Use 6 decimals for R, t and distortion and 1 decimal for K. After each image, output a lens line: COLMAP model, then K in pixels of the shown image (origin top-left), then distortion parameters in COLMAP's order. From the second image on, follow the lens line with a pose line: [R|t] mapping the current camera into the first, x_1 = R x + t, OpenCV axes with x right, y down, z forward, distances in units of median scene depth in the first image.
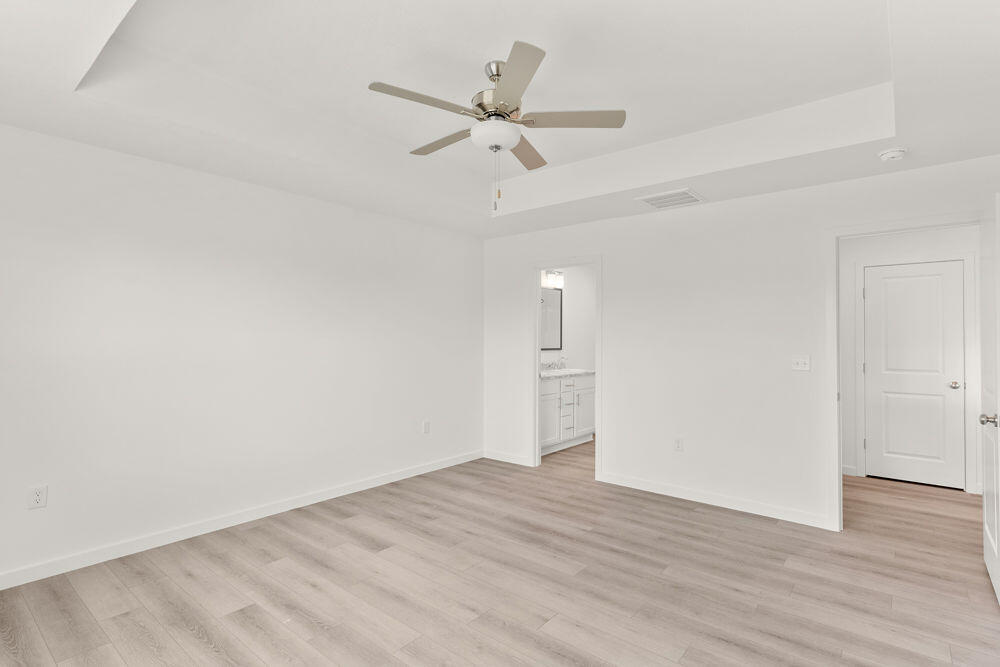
lens RADIAL K [[476.9, 0, 500.0], [0, 476.9, 333.5], [0, 0, 1]] dist [0.000089, 0.000115]
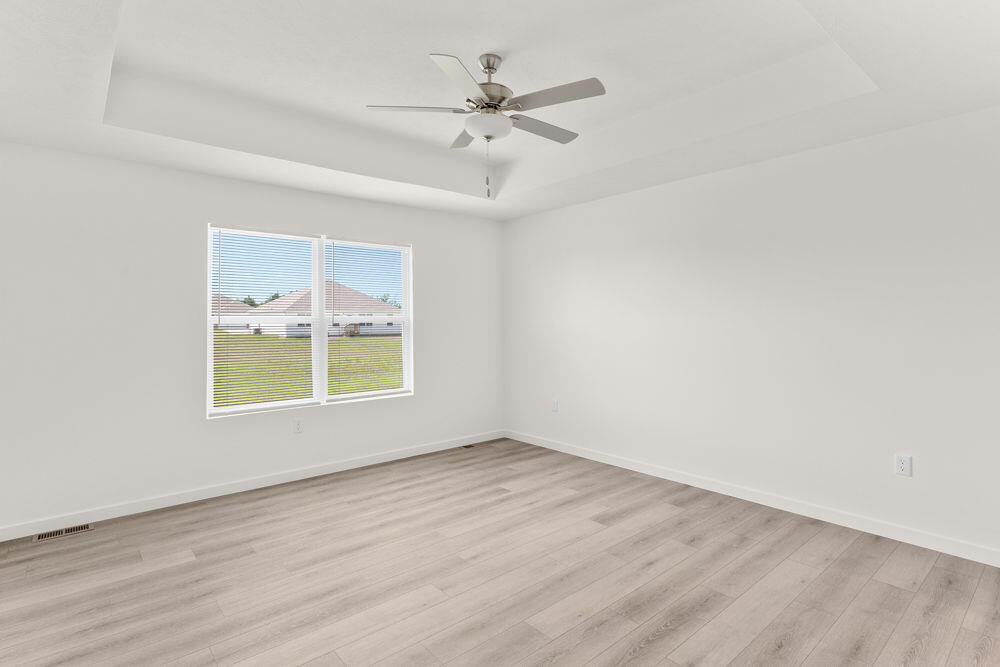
lens RADIAL K [[522.7, 0, 498.9], [0, 522.7, 312.6], [0, 0, 1]] dist [-0.001720, -0.000083]
pose [[-0.169755, -0.012998, -0.985401, 0.821793], [0.014592, 0.999770, -0.015702, 0.022465], [0.985378, -0.017044, -0.169526, 0.918746]]
